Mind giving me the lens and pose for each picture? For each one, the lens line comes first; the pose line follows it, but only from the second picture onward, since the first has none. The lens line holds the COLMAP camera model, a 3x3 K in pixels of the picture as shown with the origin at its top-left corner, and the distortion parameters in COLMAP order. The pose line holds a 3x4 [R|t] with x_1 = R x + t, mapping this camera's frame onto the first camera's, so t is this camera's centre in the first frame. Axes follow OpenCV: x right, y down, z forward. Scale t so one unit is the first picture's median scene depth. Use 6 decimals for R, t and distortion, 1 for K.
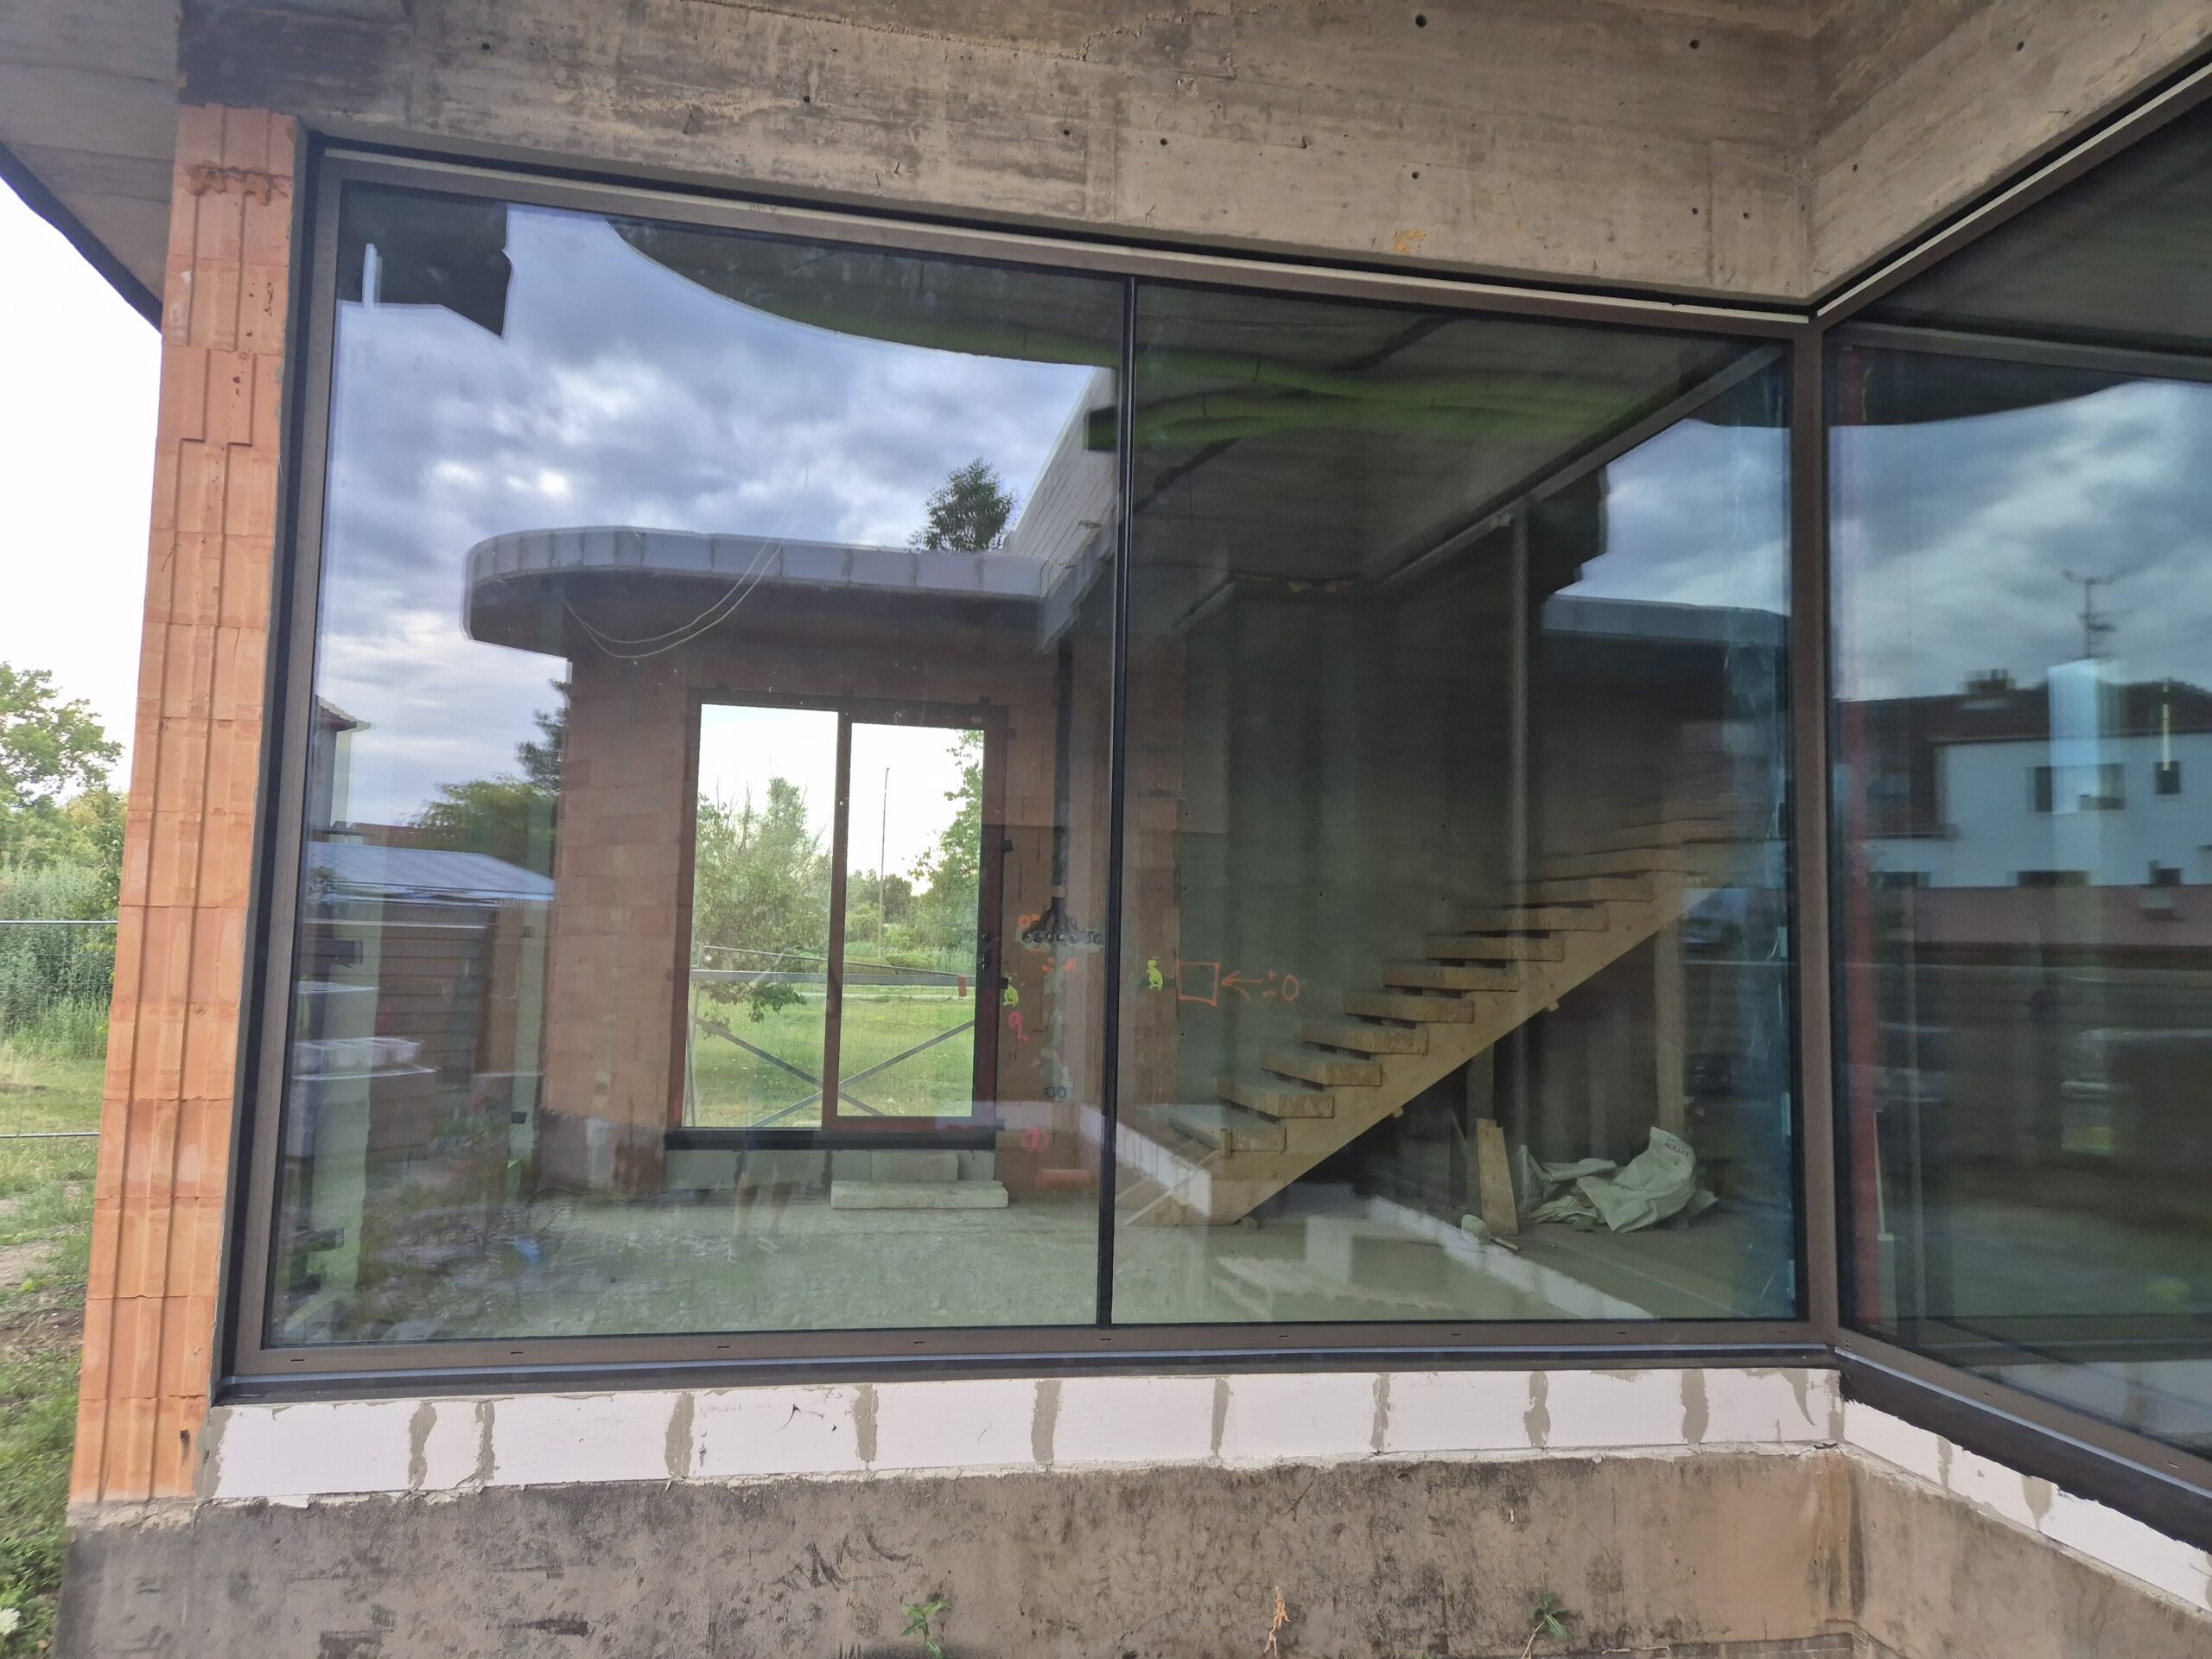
lens RADIAL K [[1464.2, 0, 1098.7], [0, 1464.2, 840.1], [0, 0, 1]] dist [0.052833, 0.000176]
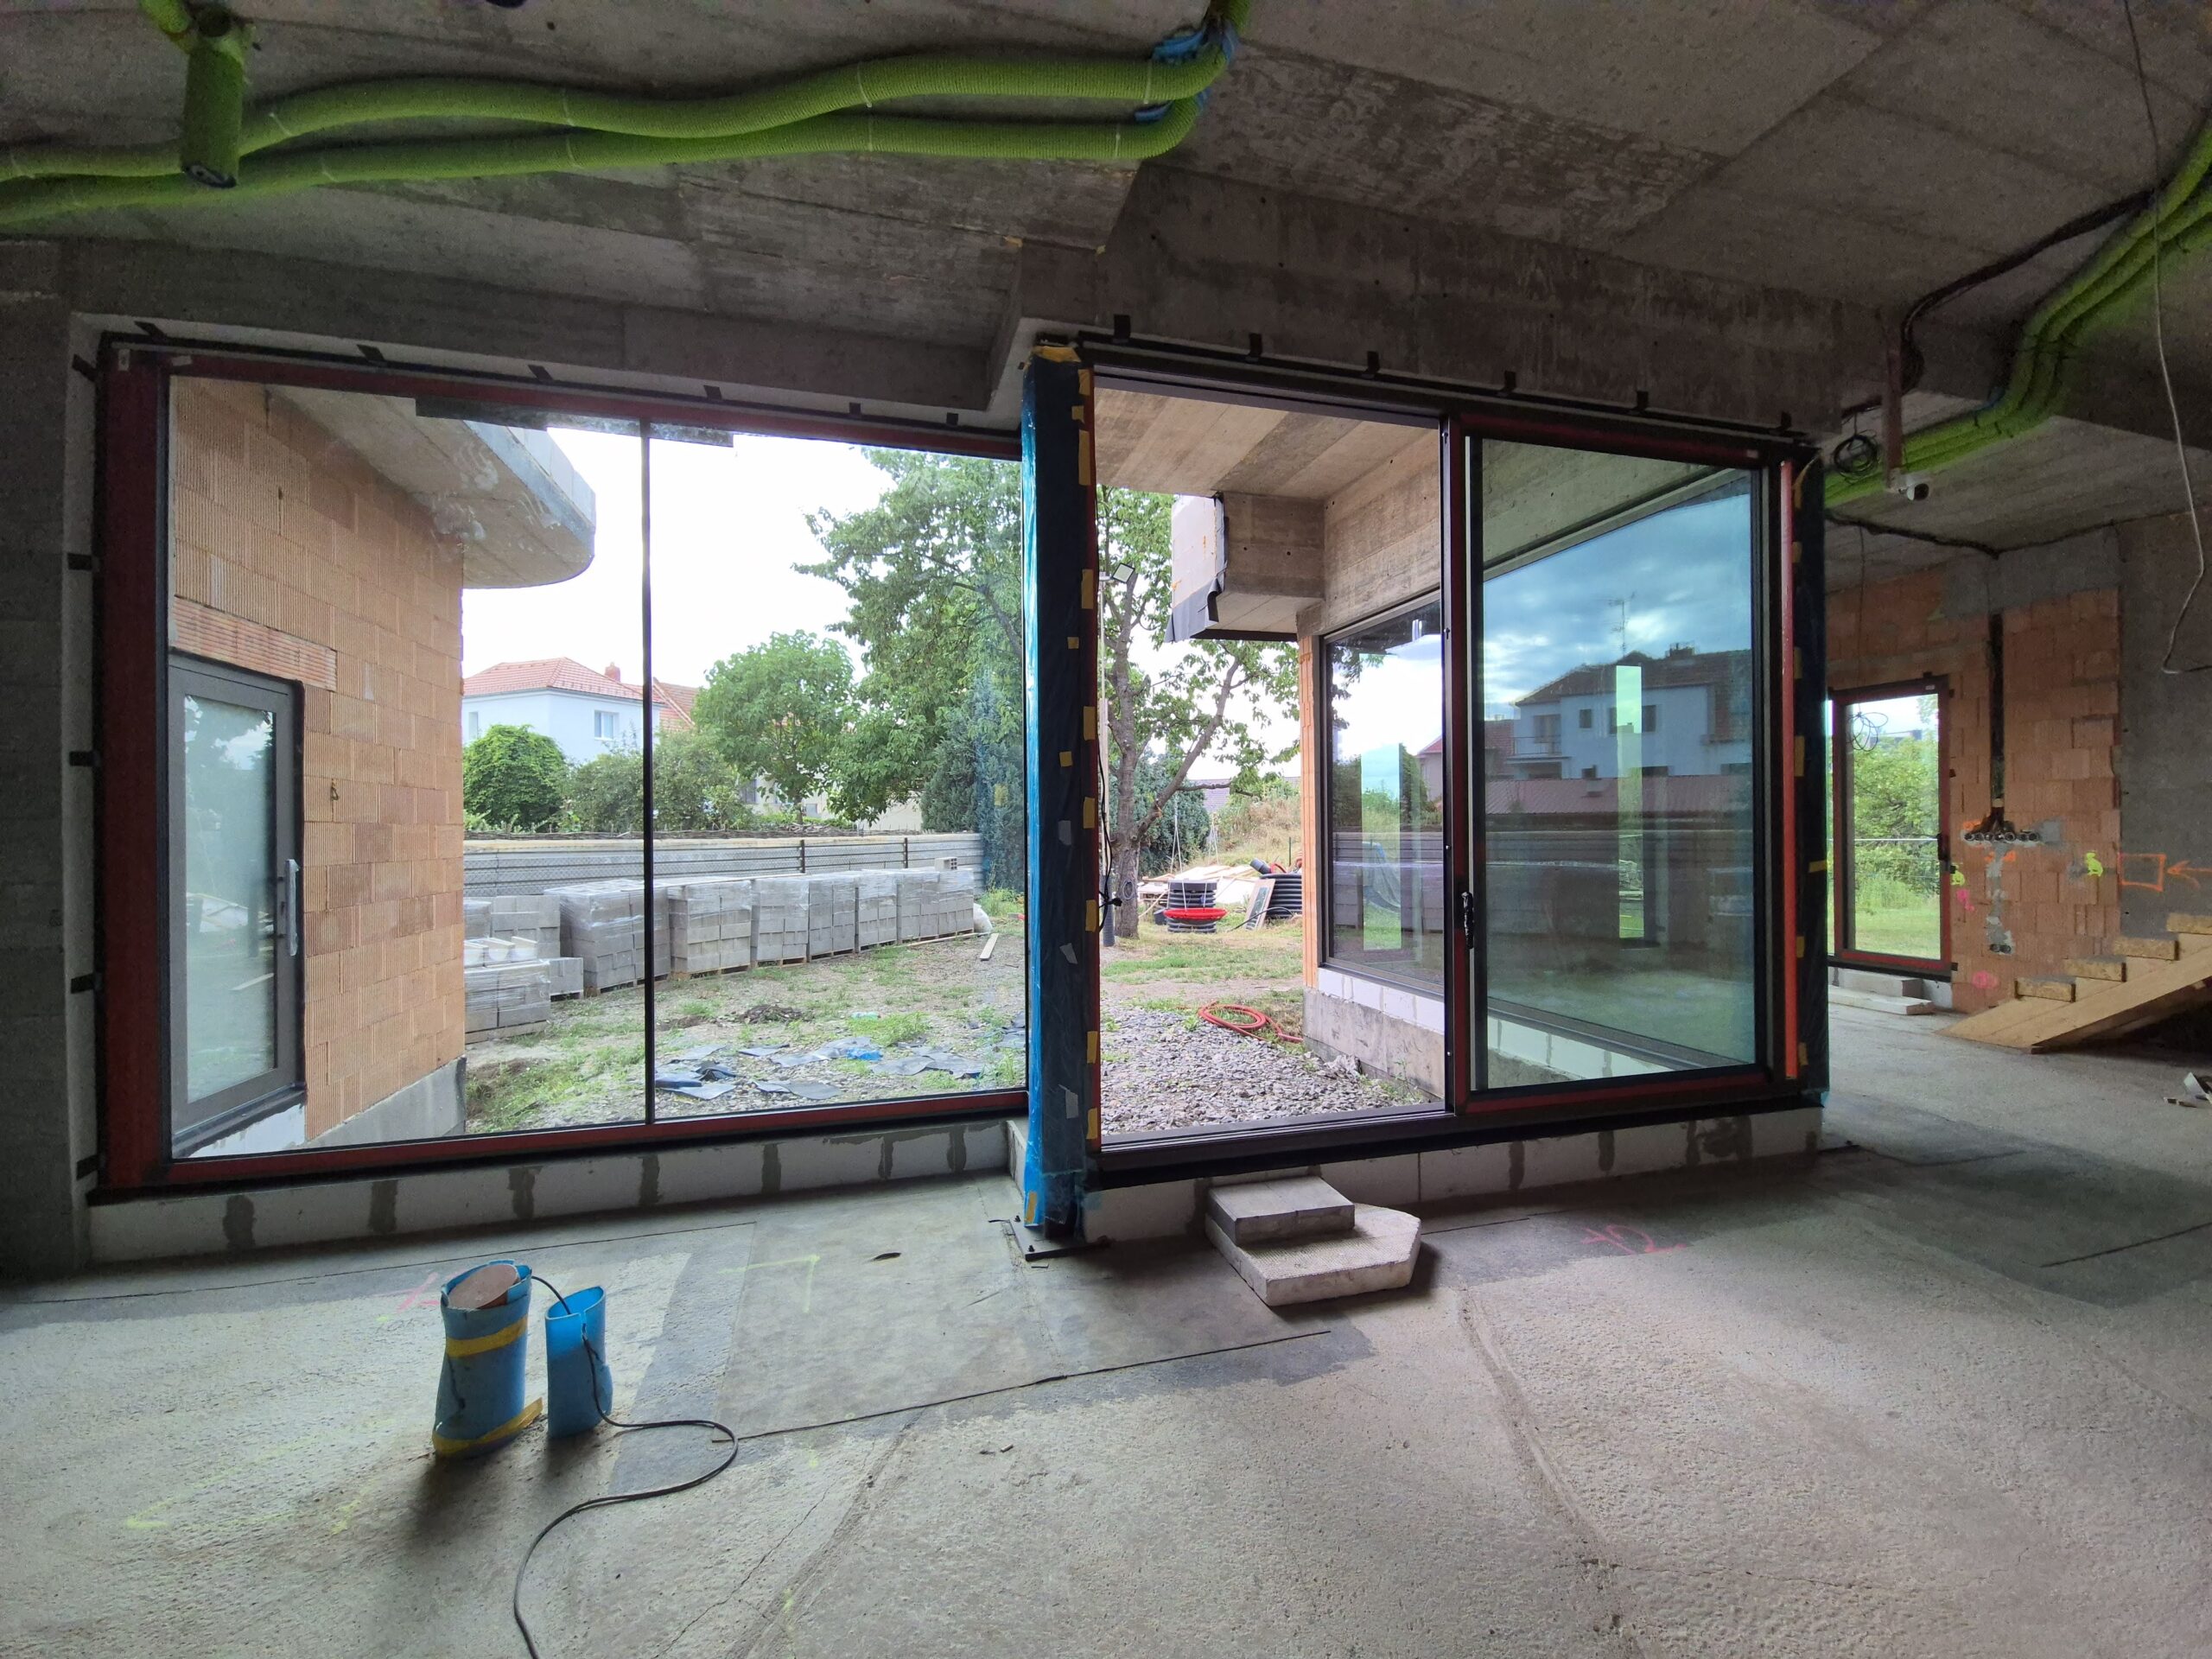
lens RADIAL K [[892.8, 0, 1098.9], [0, 892.8, 833.8], [0, 0, 1]] dist [-0.000186, -0.000058]
pose [[0.081023, -0.031350, -0.996219, 0.736498], [0.087067, 0.995907, -0.024259, 0.011081], [0.992902, -0.084772, 0.083421, 0.101092]]
